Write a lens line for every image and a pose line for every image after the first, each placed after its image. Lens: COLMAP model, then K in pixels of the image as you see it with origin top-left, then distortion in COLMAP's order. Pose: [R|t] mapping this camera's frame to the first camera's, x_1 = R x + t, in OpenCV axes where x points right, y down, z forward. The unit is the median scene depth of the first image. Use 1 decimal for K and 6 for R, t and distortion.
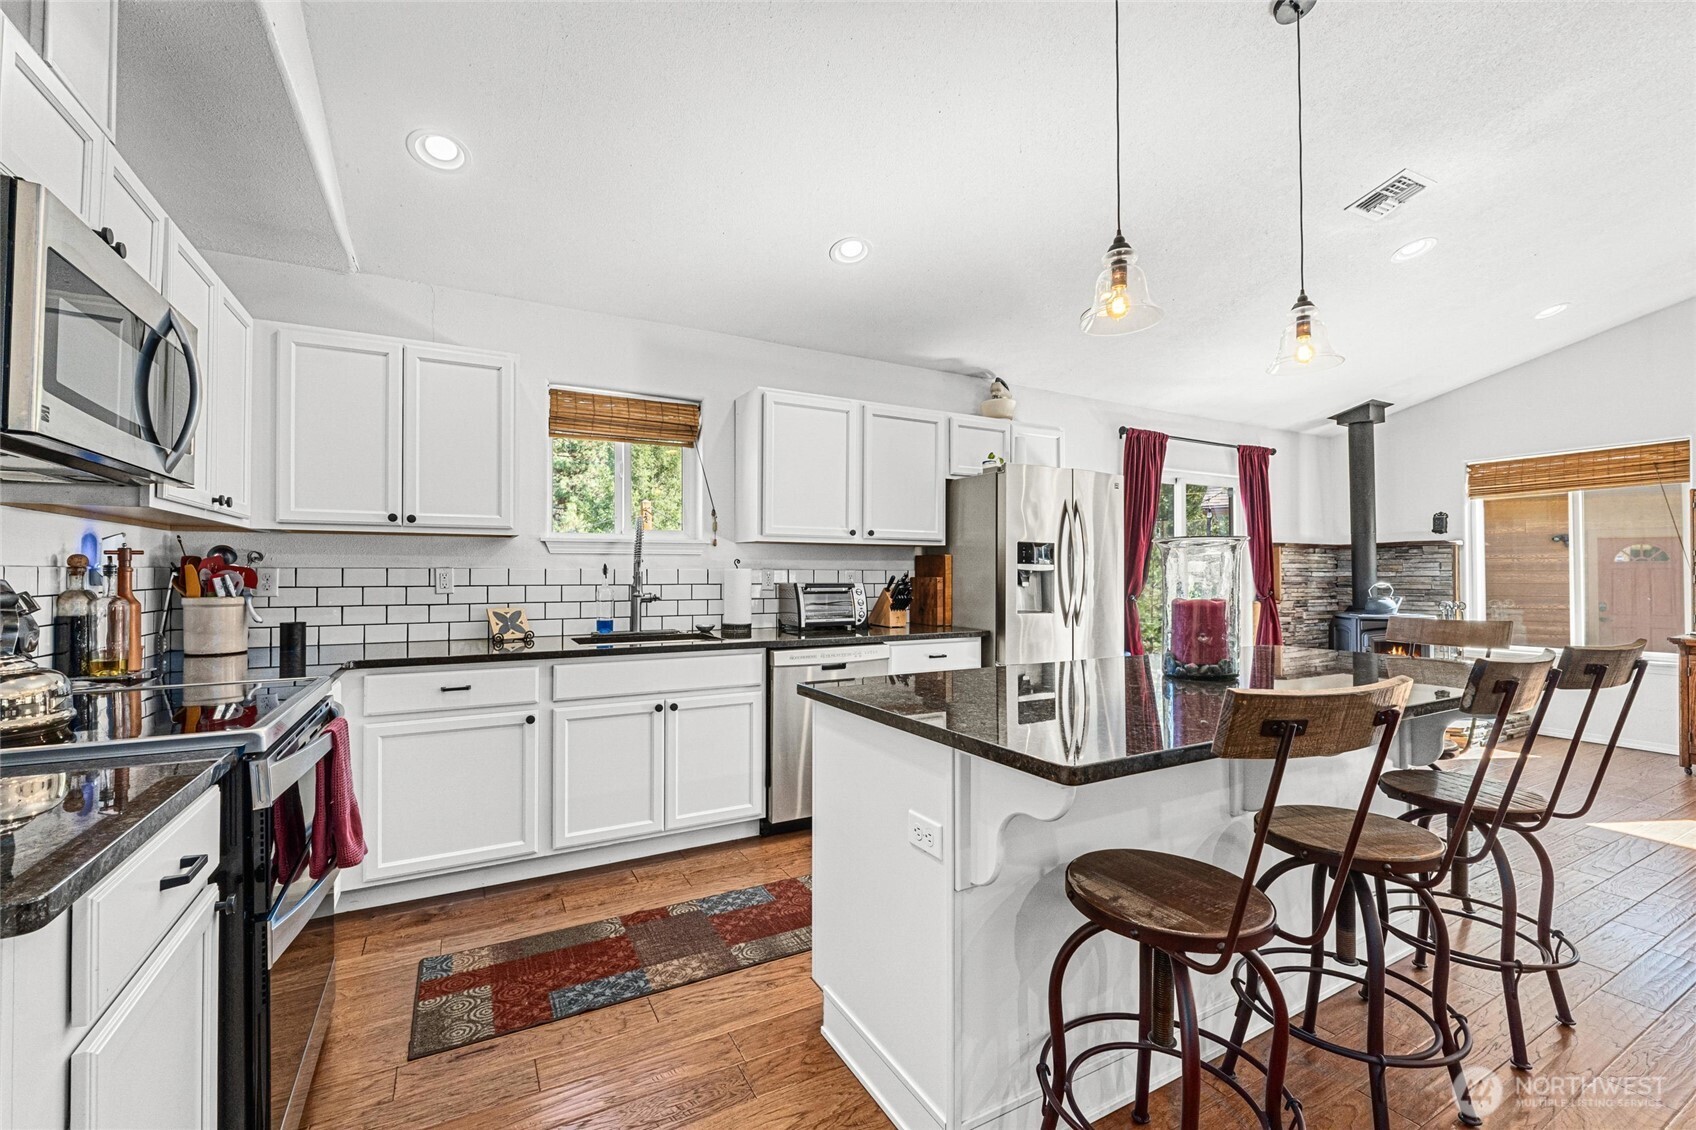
lens RADIAL K [[708.2, 0, 845.4], [0, 708.2, 564.9], [0, 0, 1]] dist [-0.008022, 0.000221]
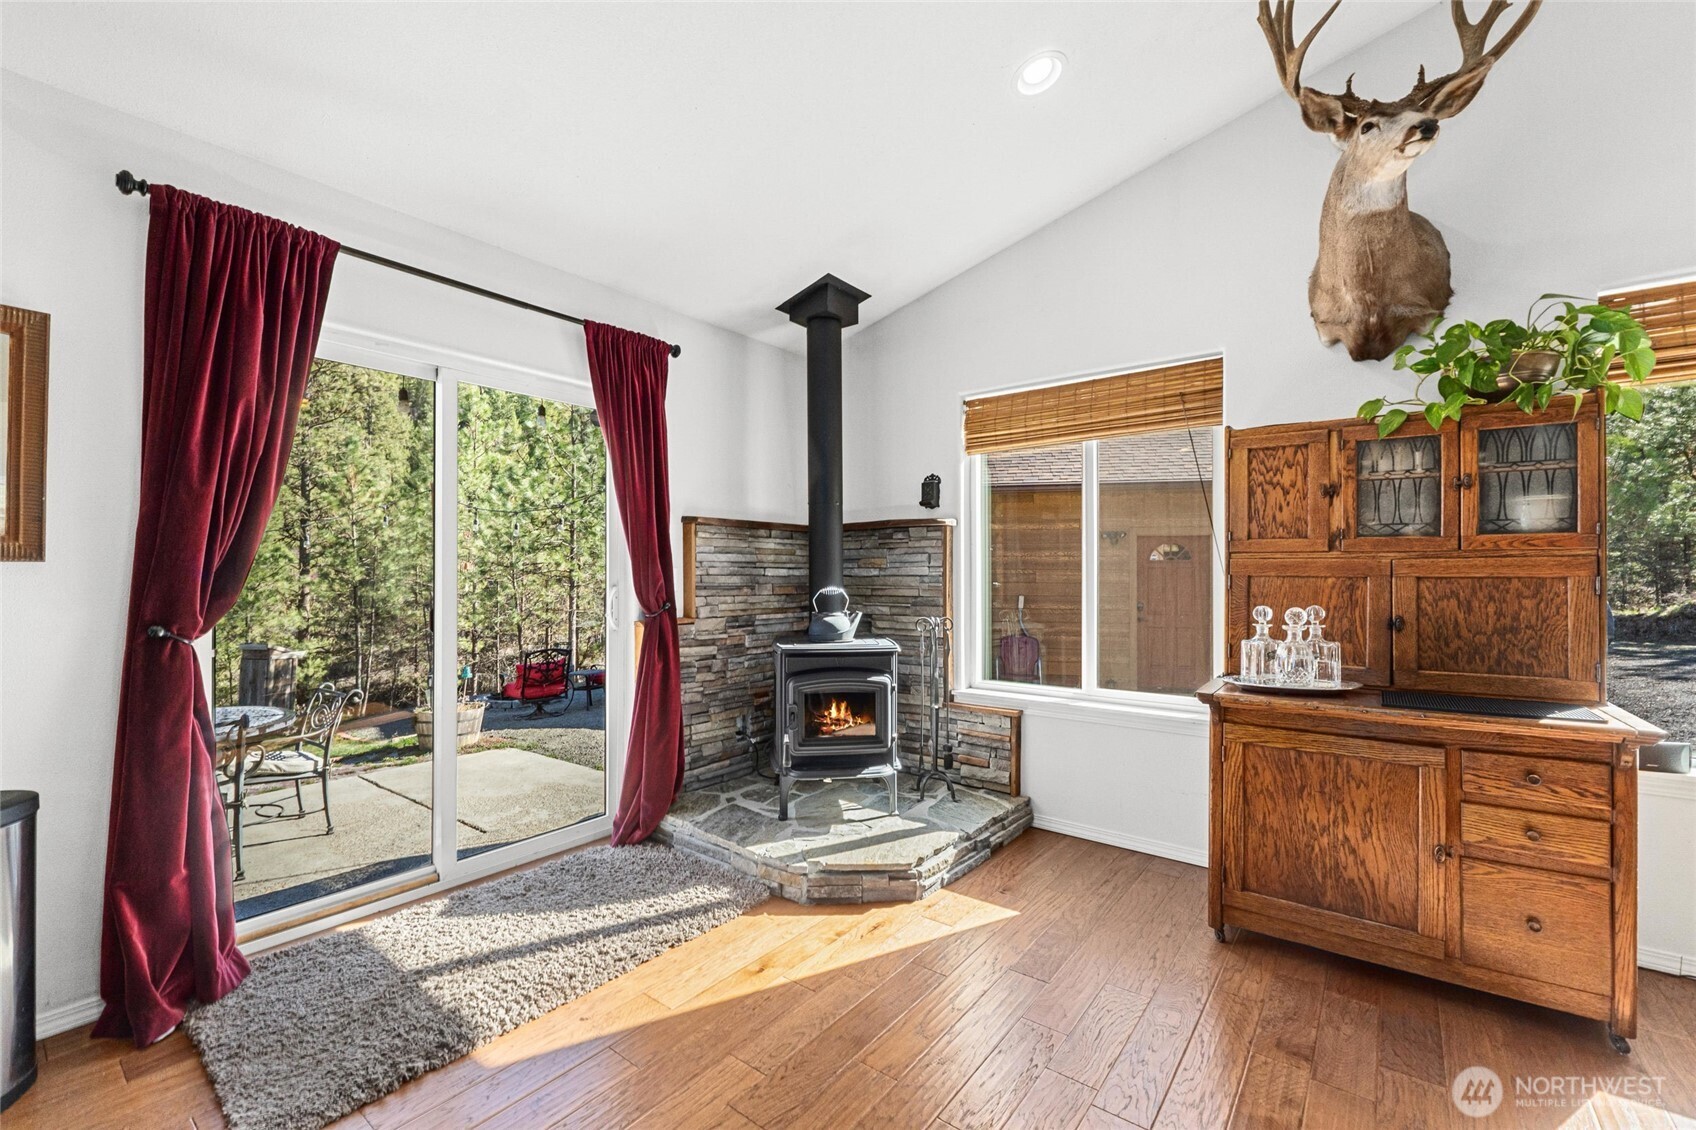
lens RADIAL K [[708.2, 0, 844.5], [0, 708.2, 568.6], [0, 0, 1]] dist [-0.008022, 0.000221]
pose [[0.915458, 0.003584, 0.402397, 0.833741], [-0.006882, 0.999954, 0.006750, 0.009486], [-0.402354, -0.008948, 0.915440, 0.721325]]
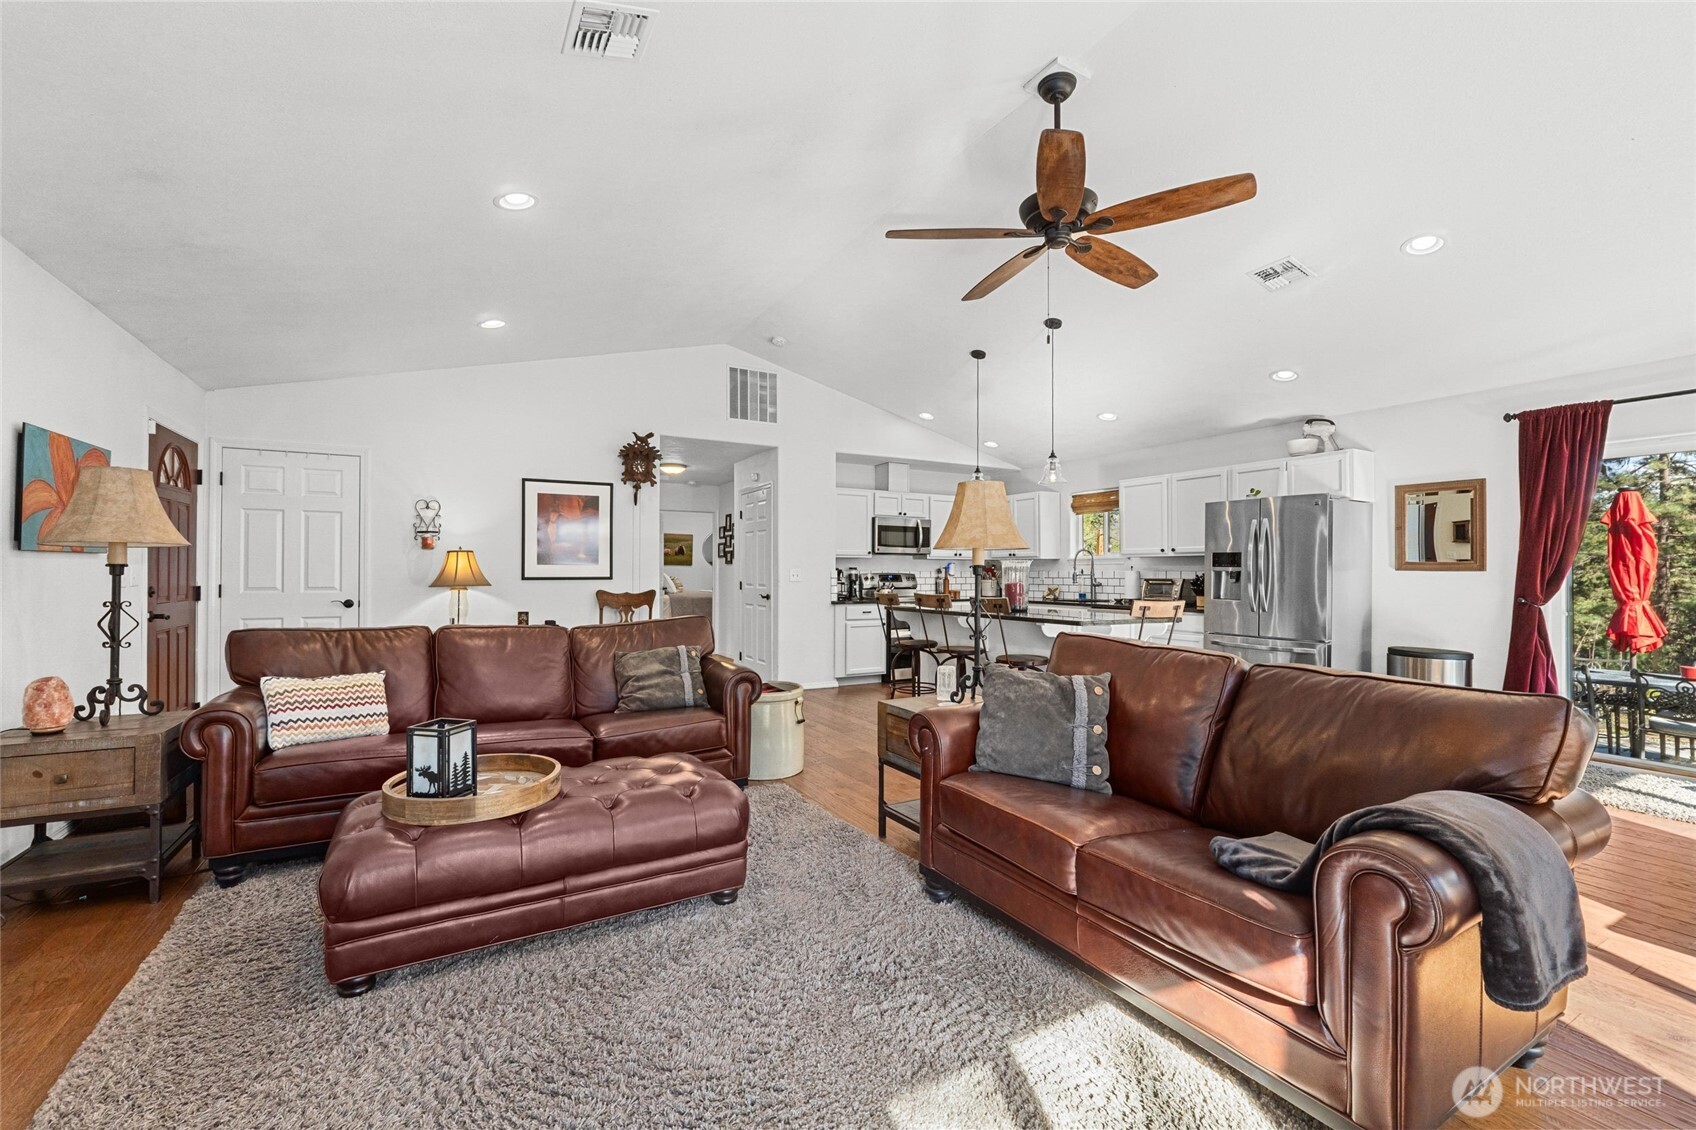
lens RADIAL K [[708.2, 0, 856.8], [0, 708.2, 566.7], [0, 0, 1]] dist [-0.008022, 0.000221]
pose [[0.034839, -0.008515, -0.999357, 1.803480], [0.011302, 0.999903, -0.008126, 0.001807], [0.999329, -0.011011, 0.034932, 0.168021]]
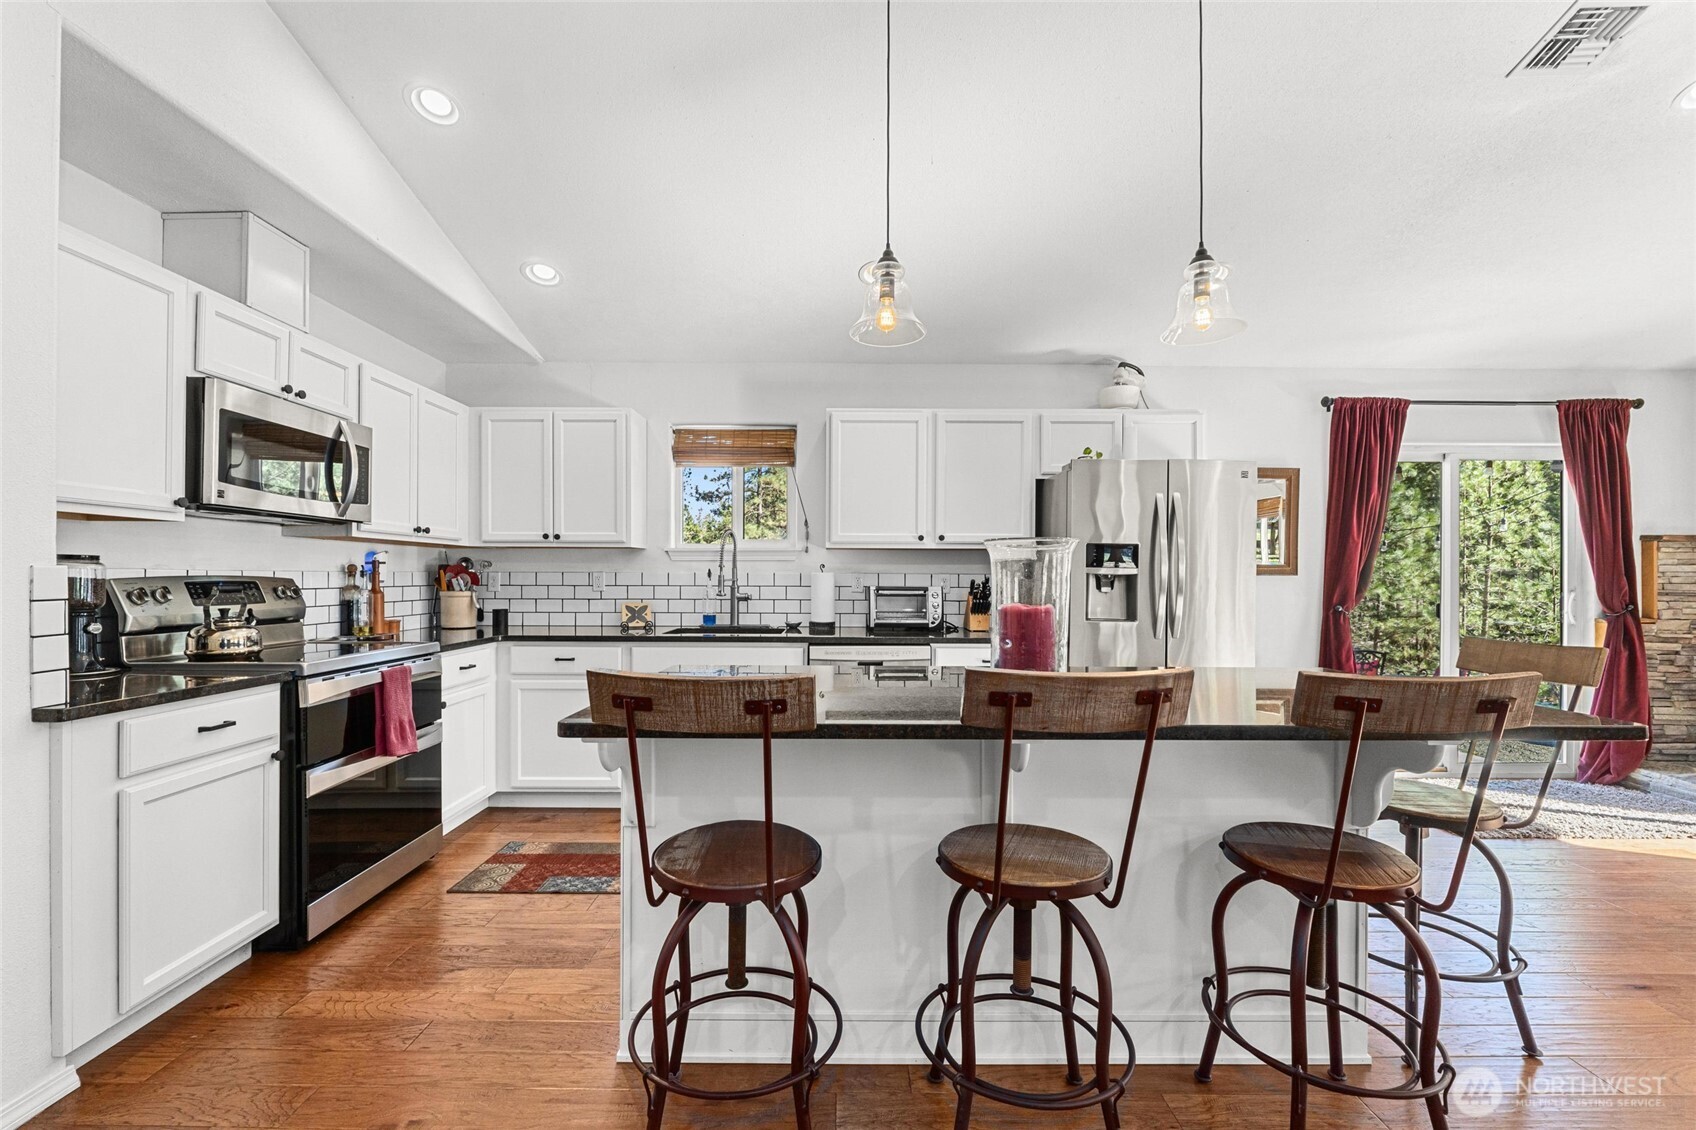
lens RADIAL K [[708.2, 0, 838.0], [0, 708.2, 577.1], [0, 0, 1]] dist [-0.008022, 0.000221]
pose [[0.877319, 0.003504, -0.479895, 0.409245], [0.002303, 0.999931, 0.011510, -0.000447], [0.479902, -0.011203, 0.877251, 0.030579]]
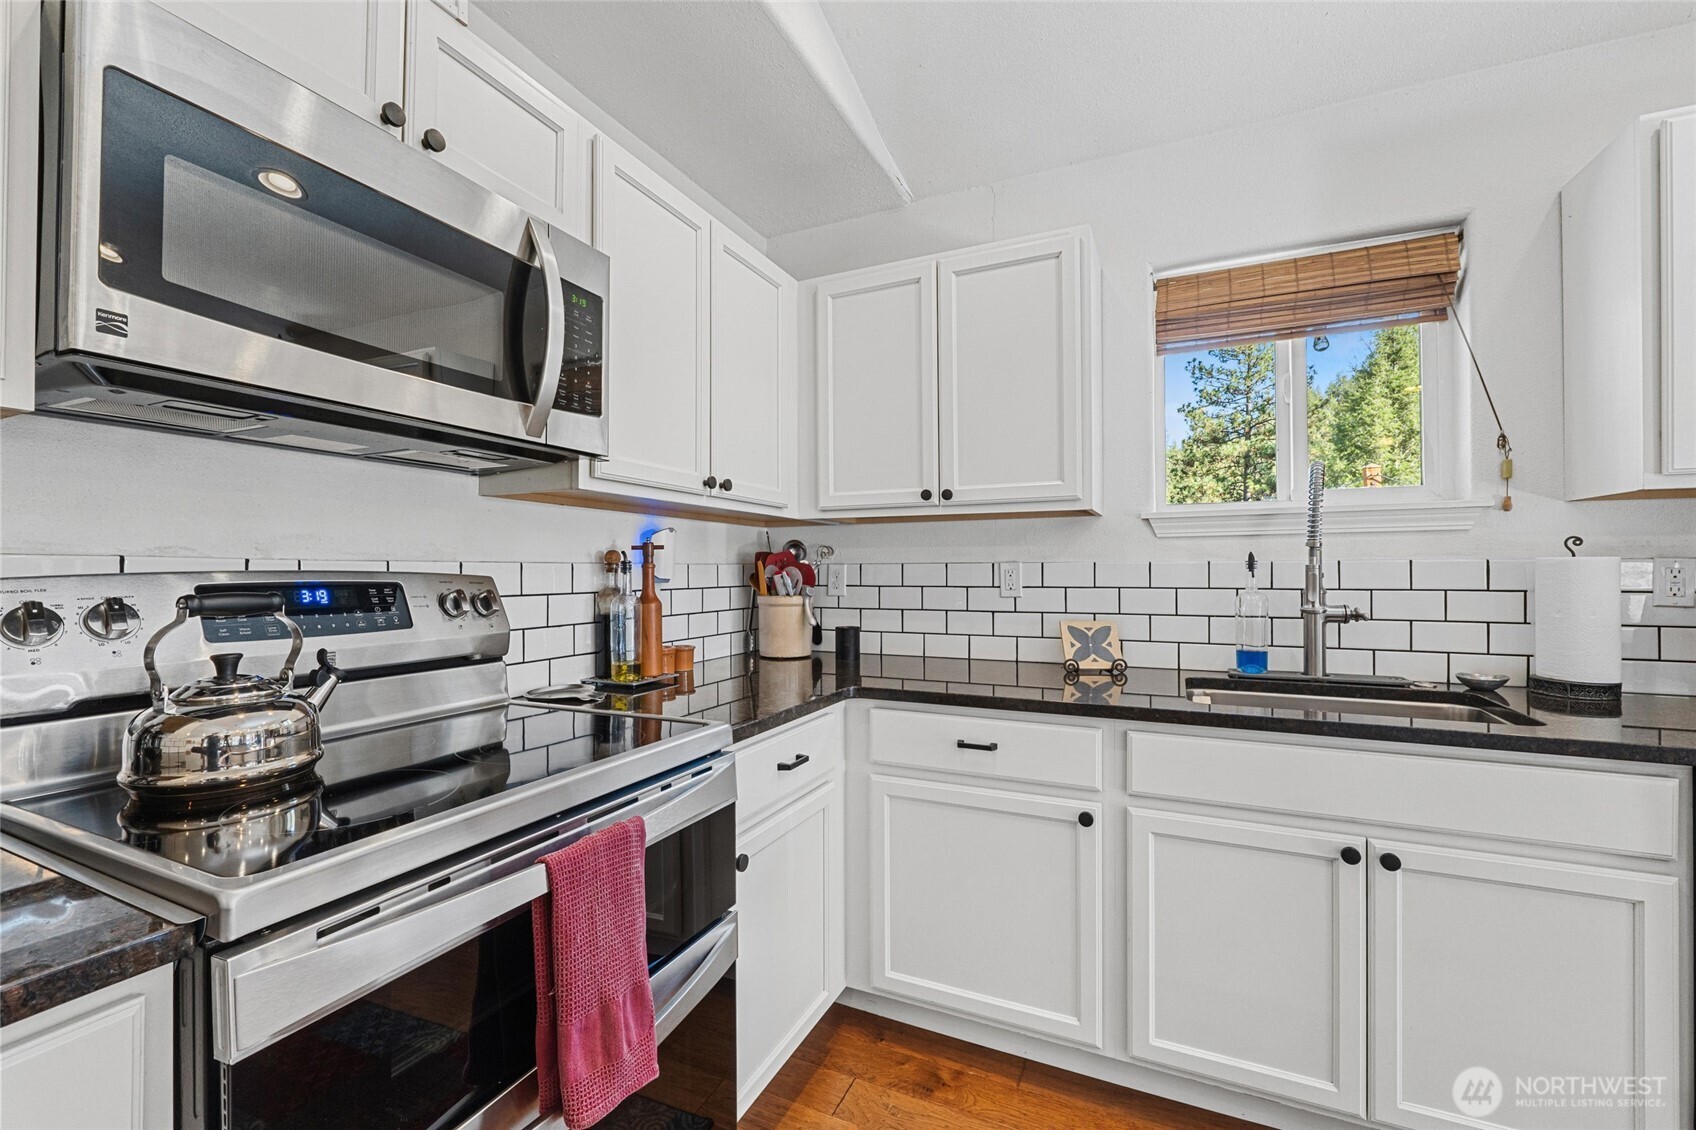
lens RADIAL K [[708.2, 0, 836.7], [0, 708.2, 565.5], [0, 0, 1]] dist [-0.008022, 0.000221]
pose [[0.588112, -0.008188, -0.808738, -0.067633], [0.011832, 0.999929, -0.001519, 0.005775], [0.808693, -0.008676, 0.588167, 0.359209]]
